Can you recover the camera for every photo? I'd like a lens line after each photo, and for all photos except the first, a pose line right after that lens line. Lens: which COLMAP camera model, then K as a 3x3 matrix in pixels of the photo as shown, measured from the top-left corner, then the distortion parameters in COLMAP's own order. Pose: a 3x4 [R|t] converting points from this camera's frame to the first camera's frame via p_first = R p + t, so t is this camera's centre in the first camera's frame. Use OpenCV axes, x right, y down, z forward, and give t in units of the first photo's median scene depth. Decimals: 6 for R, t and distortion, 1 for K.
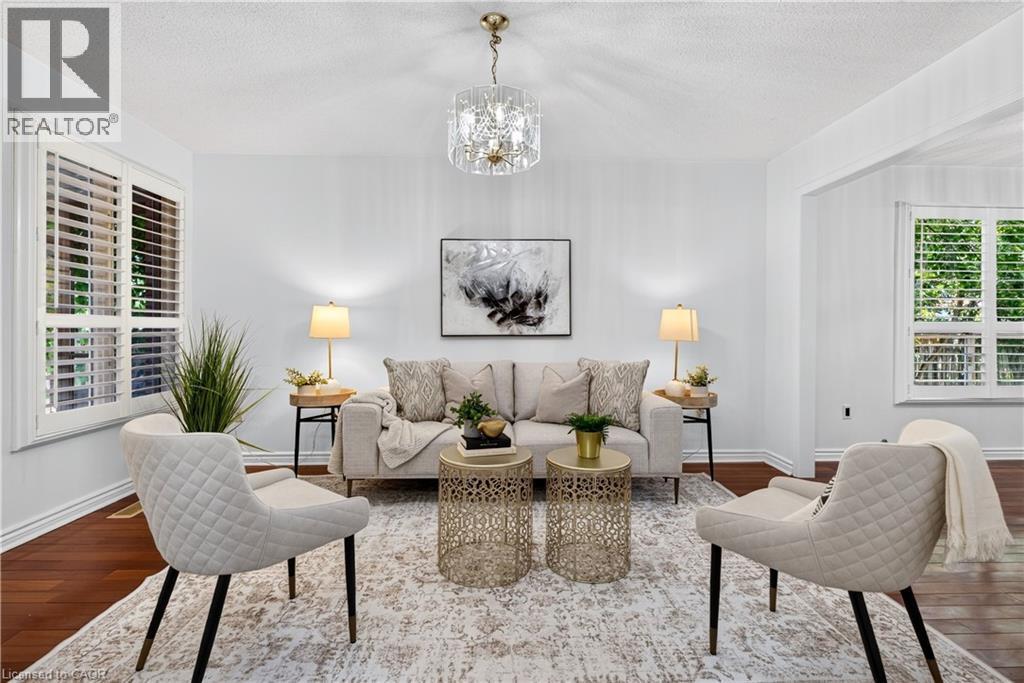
lens RADIAL K [[466.4, 0, 513.6], [0, 466.4, 333.3], [0, 0, 1]] dist [-0.002843, -0.000304]
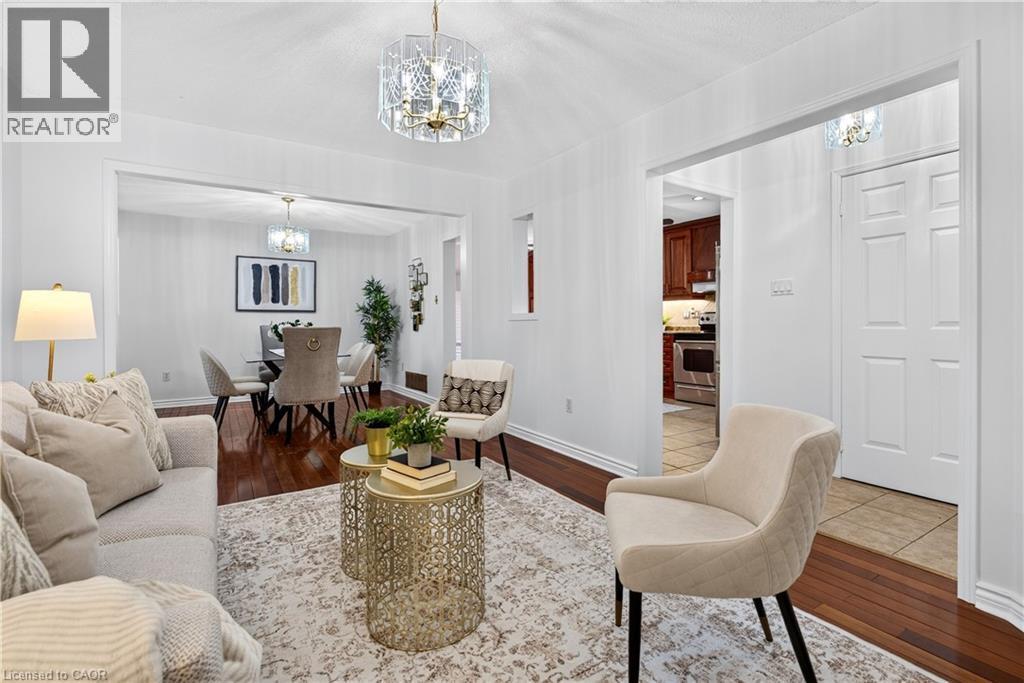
lens RADIAL K [[466.4, 0, 510.5], [0, 466.4, 323.0], [0, 0, 1]] dist [-0.002843, -0.000304]
pose [[-0.498349, -0.004854, 0.866963, -0.480480], [0.009822, 0.999889, 0.011244, -0.008342], [-0.866921, 0.014118, -0.498246, 0.736288]]
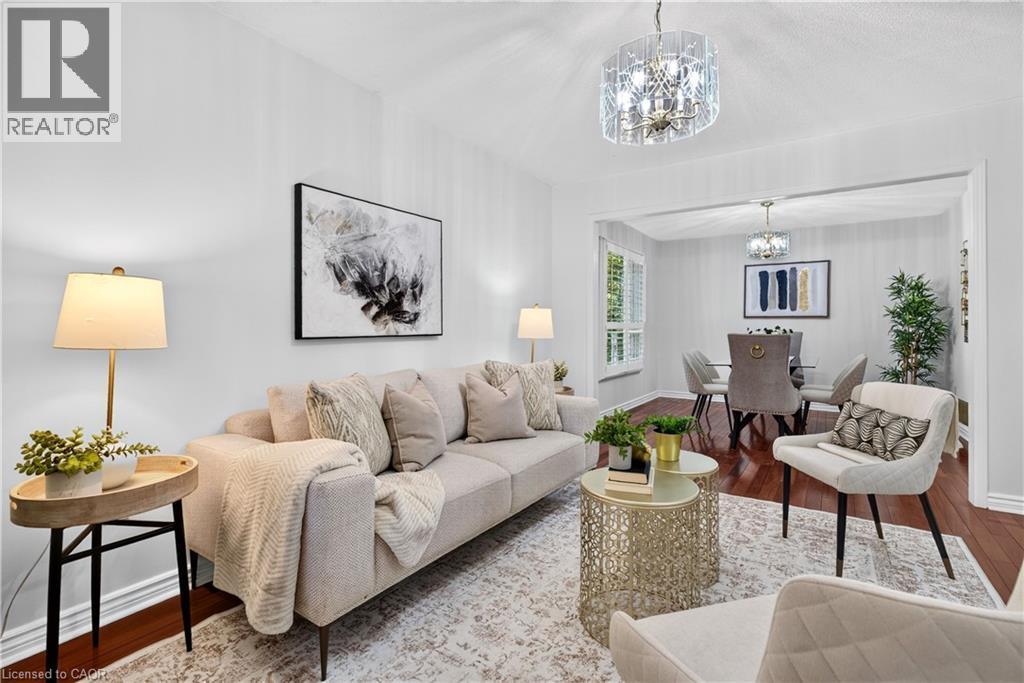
lens RADIAL K [[466.4, 0, 510.6], [0, 466.4, 325.8], [0, 0, 1]] dist [-0.002843, -0.000304]
pose [[0.593377, 0.001828, 0.804923, -0.485259], [0.006312, 0.999956, -0.006924, -0.005740], [-0.804900, 0.009189, 0.593339, 0.405544]]
